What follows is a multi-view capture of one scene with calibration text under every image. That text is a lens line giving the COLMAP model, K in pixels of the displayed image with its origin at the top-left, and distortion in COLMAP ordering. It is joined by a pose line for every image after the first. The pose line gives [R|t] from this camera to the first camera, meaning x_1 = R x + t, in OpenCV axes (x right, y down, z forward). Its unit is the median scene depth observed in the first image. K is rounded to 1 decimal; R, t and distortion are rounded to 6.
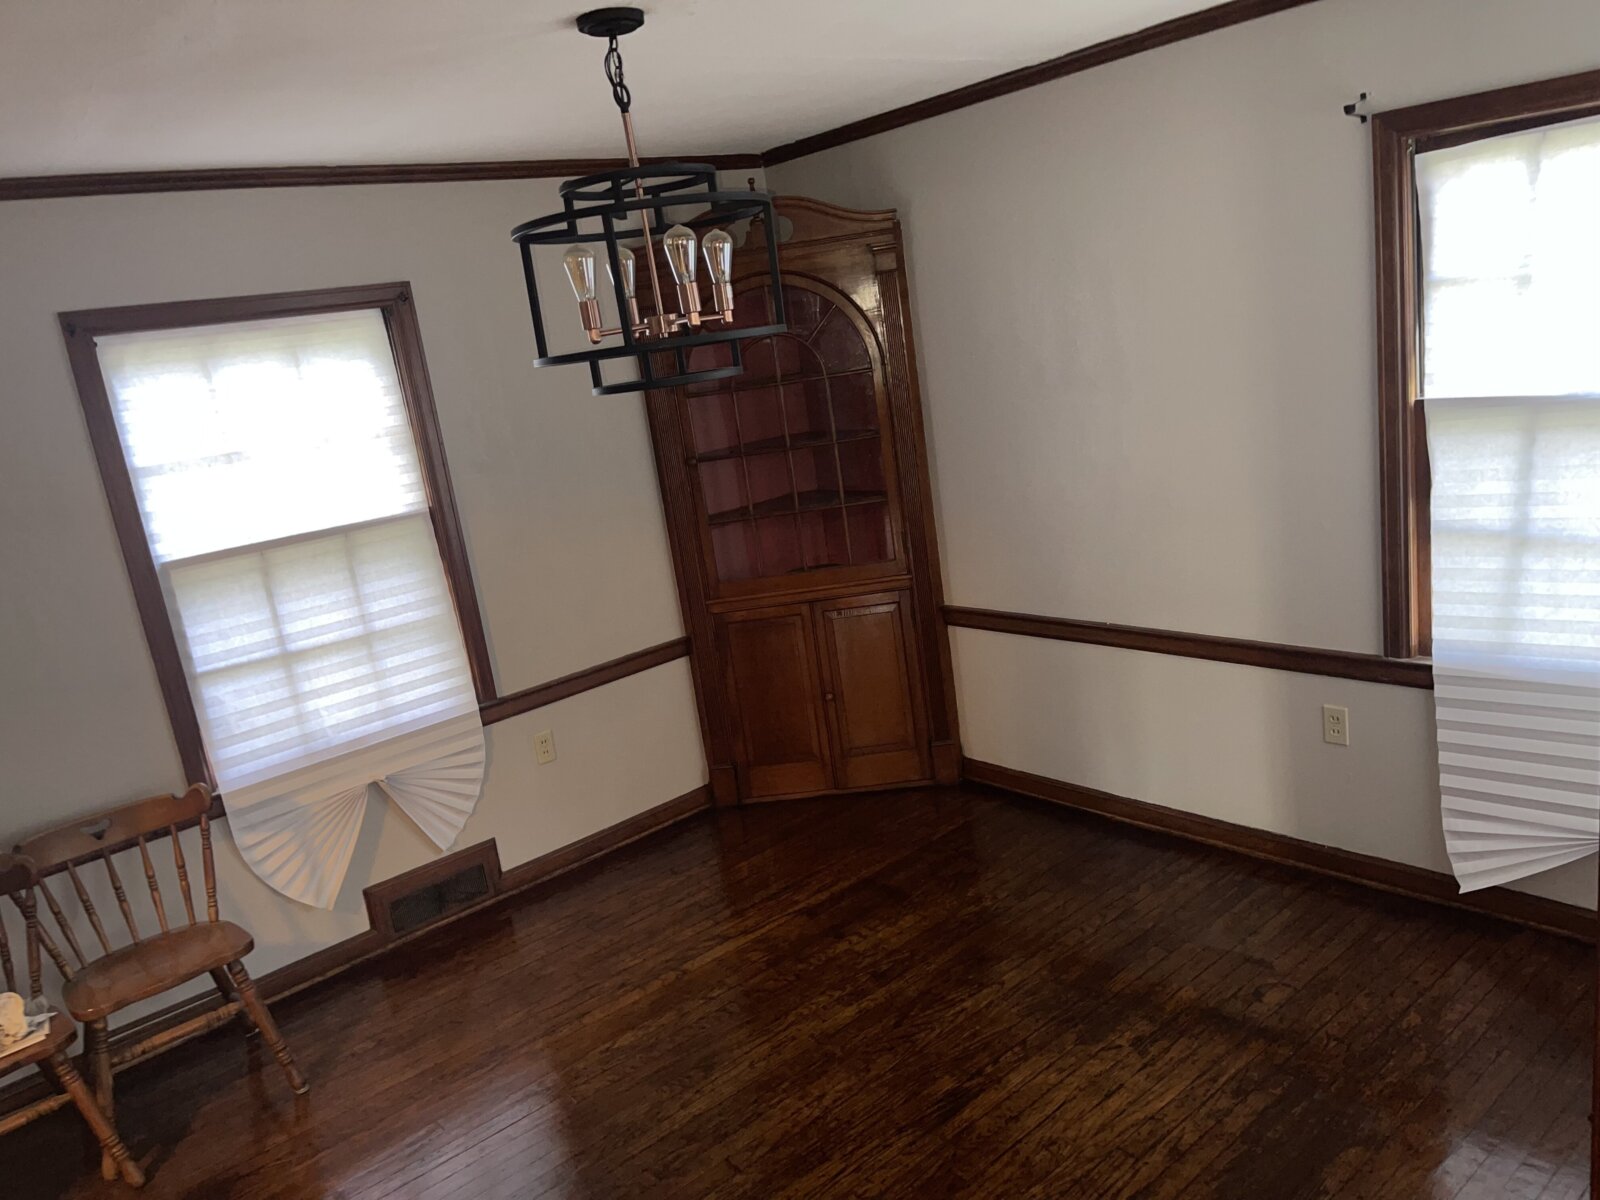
lens RADIAL K [[1210.9, 0, 797.6], [0, 1210.9, 600.0], [0, 0, 1]] dist [0.067674, -0.084835]
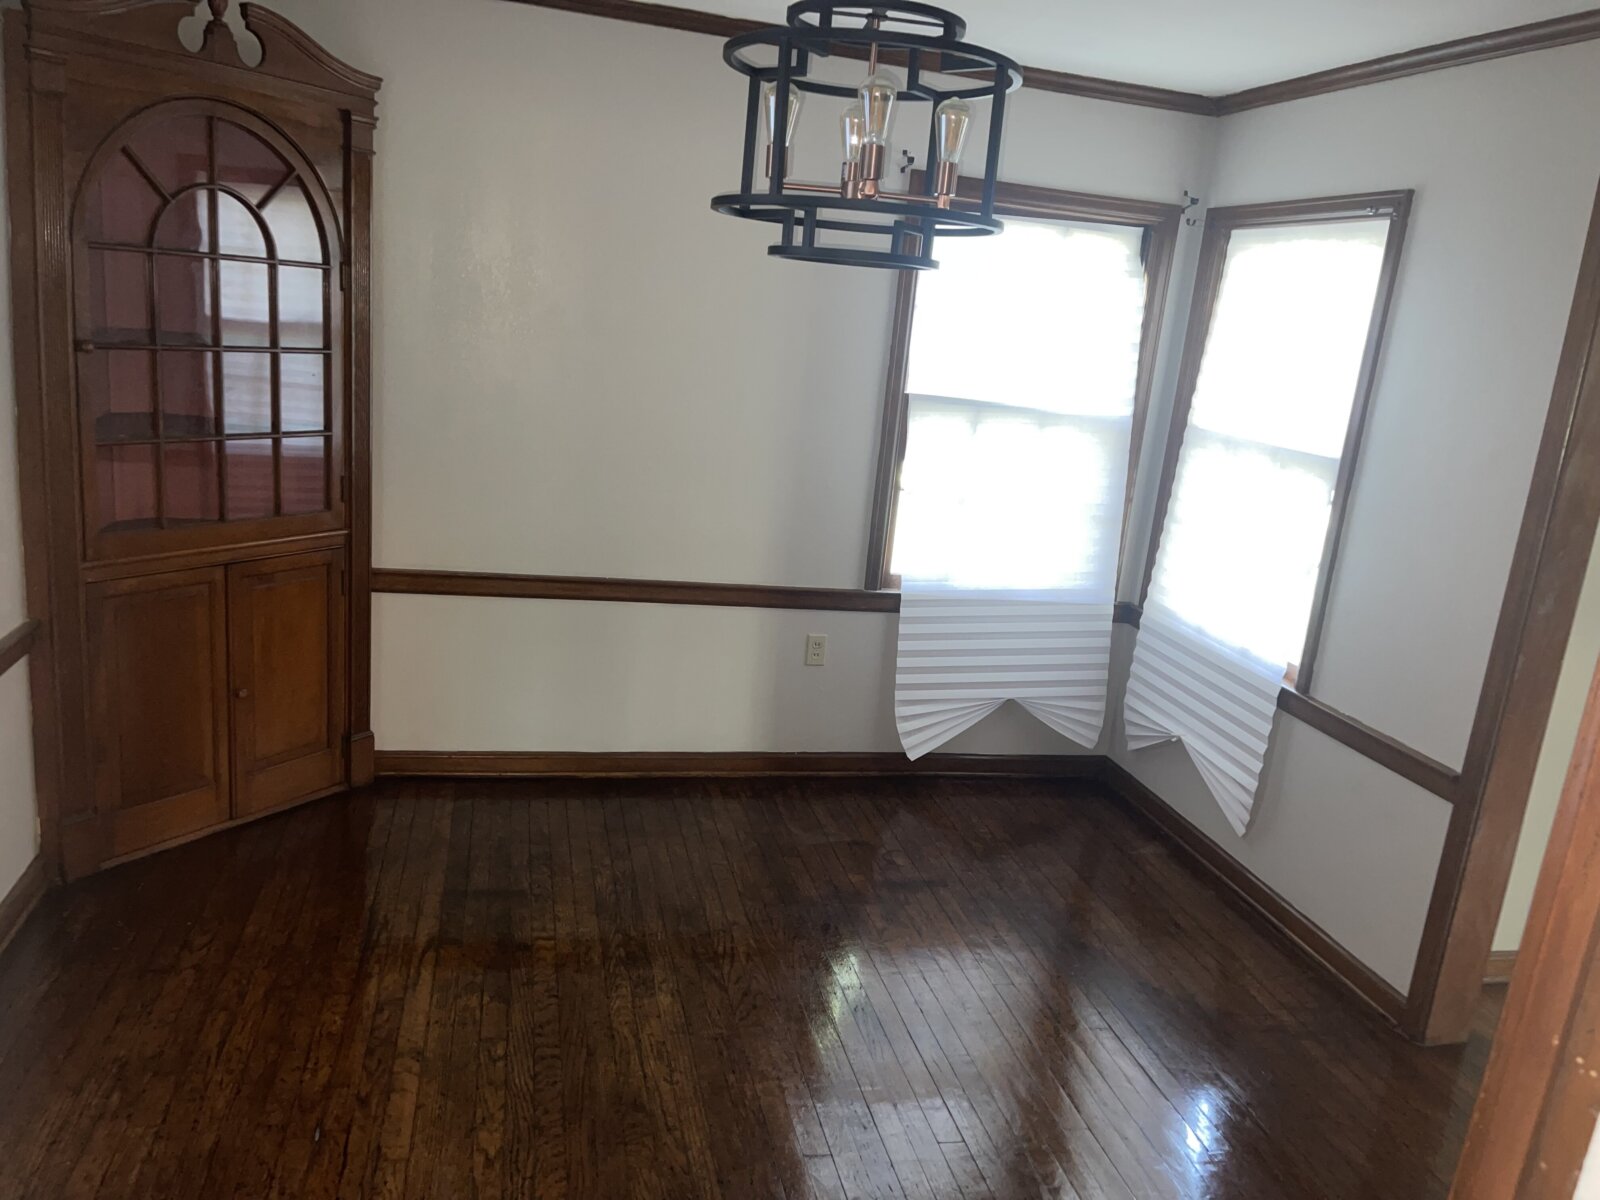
lens RADIAL K [[1210.9, 0, 808.3], [0, 1210.9, 603.3], [0, 0, 1]] dist [0.067674, -0.084835]
pose [[0.428806, -0.027840, 0.902968, -0.593693], [0.043804, 0.998990, 0.009998, 0.038552], [-0.902334, 0.035267, 0.429592, 0.431964]]
